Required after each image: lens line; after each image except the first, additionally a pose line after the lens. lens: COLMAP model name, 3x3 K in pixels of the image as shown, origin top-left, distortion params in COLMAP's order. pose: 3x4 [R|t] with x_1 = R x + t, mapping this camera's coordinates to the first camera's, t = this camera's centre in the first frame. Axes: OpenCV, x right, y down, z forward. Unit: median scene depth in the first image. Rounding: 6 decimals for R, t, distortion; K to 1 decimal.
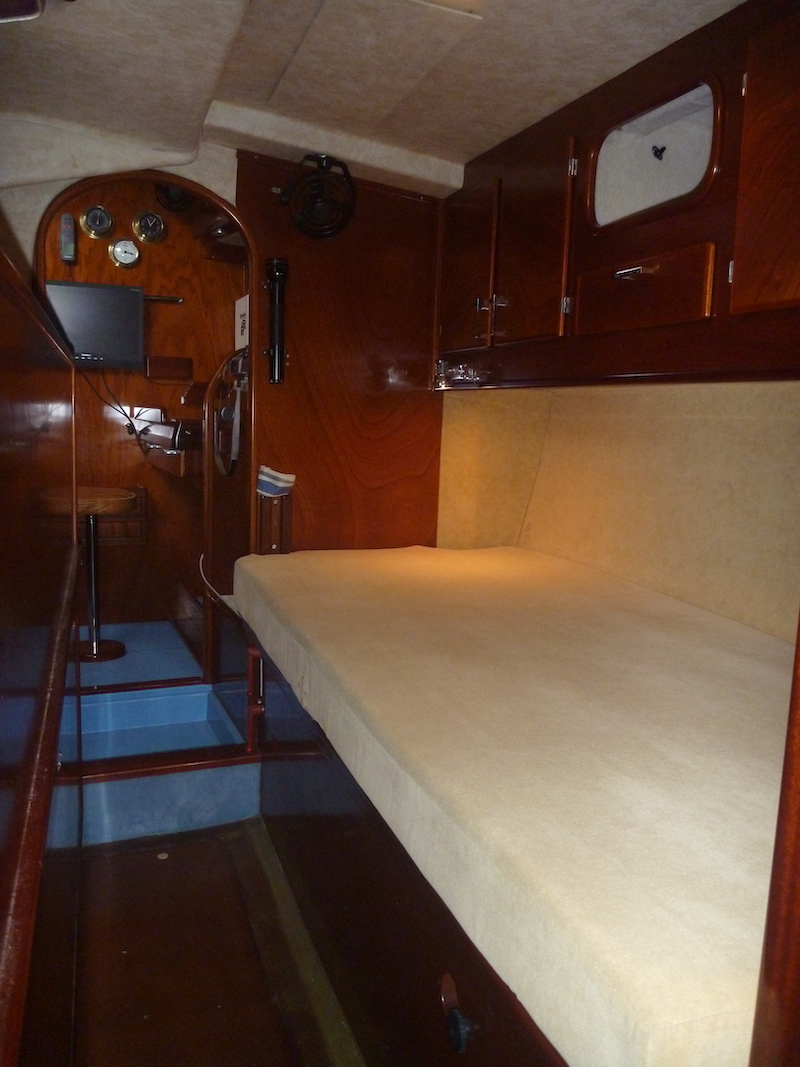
lens RADIAL K [[862.1, 0, 400.0], [0, 862.1, 533.5], [0, 0, 1]] dist [-0.023285, -0.003283]
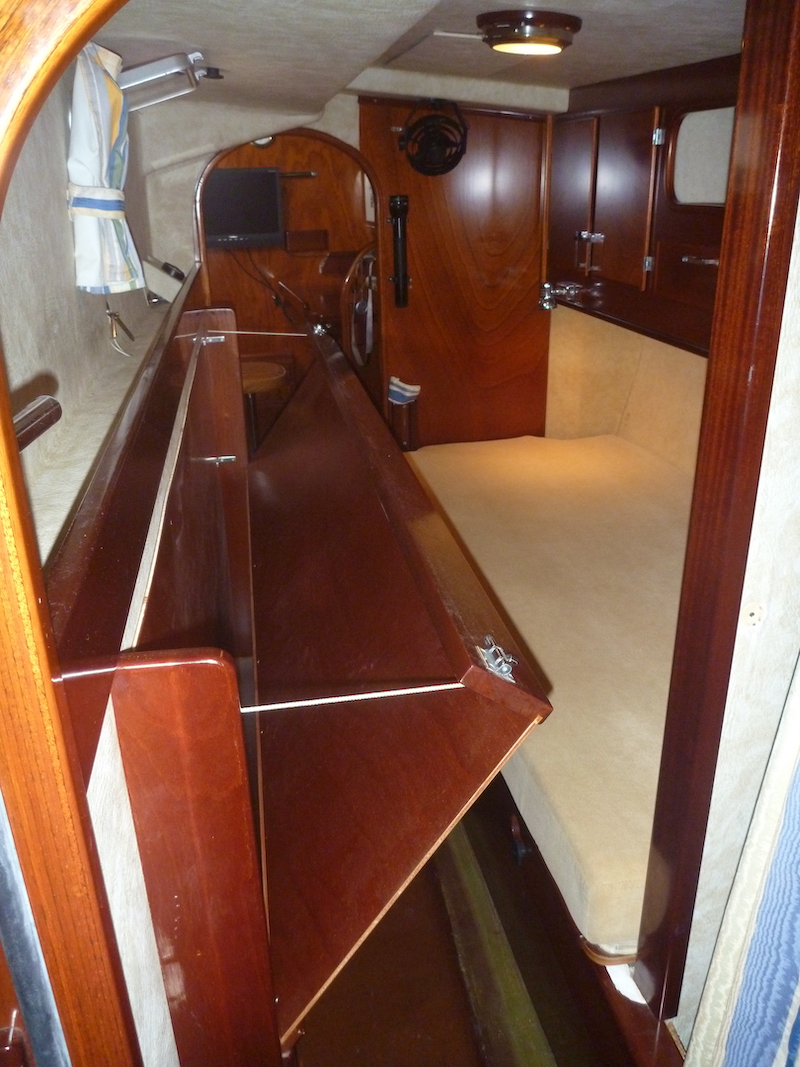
lens RADIAL K [[850.7, 0, 418.7], [0, 850.7, 537.7], [0, 0, 1]] dist [-0.018471, -0.010074]
pose [[0.989862, 0.008473, -0.141777, 0.040800], [0.027199, 0.968436, 0.247774, -0.149513], [0.139401, -0.249118, 0.958388, -0.154485]]
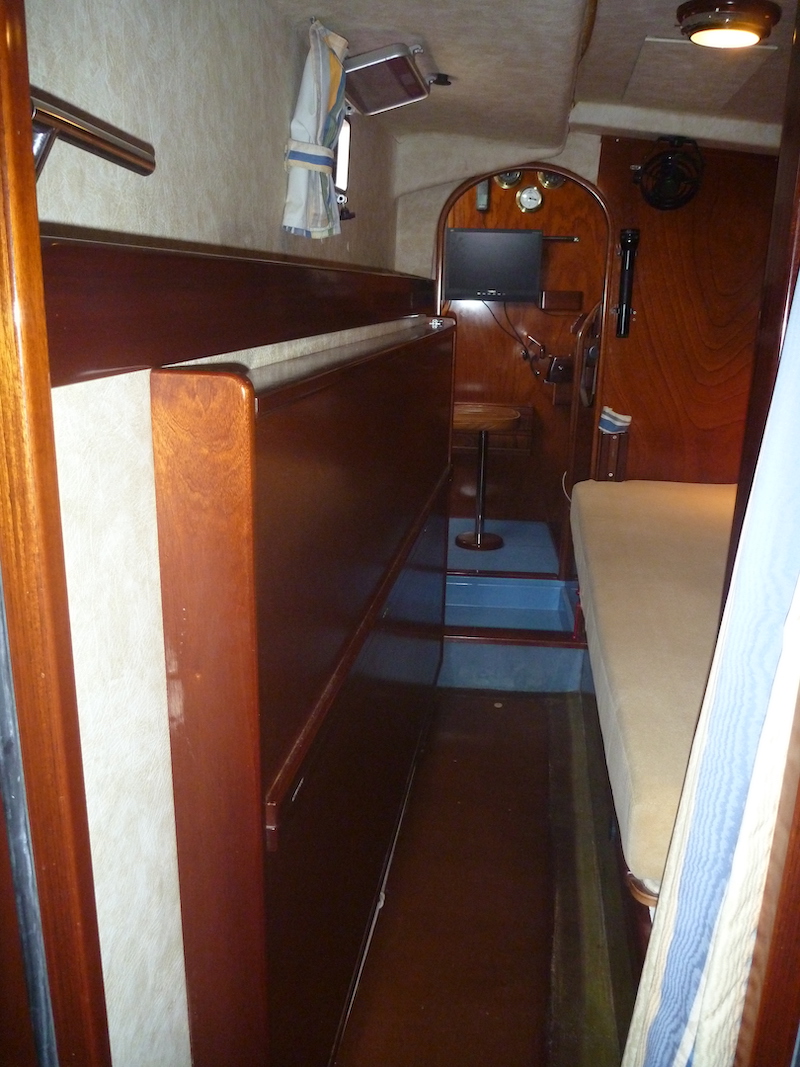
lens RADIAL K [[850.7, 0, 418.7], [0, 850.7, 537.7], [0, 0, 1]] dist [-0.018471, -0.010074]
pose [[0.892842, 0.117116, -0.434877, 0.138010], [-0.062118, 0.988392, 0.138647, -0.045404], [0.446066, -0.096776, 0.889752, -0.170836]]
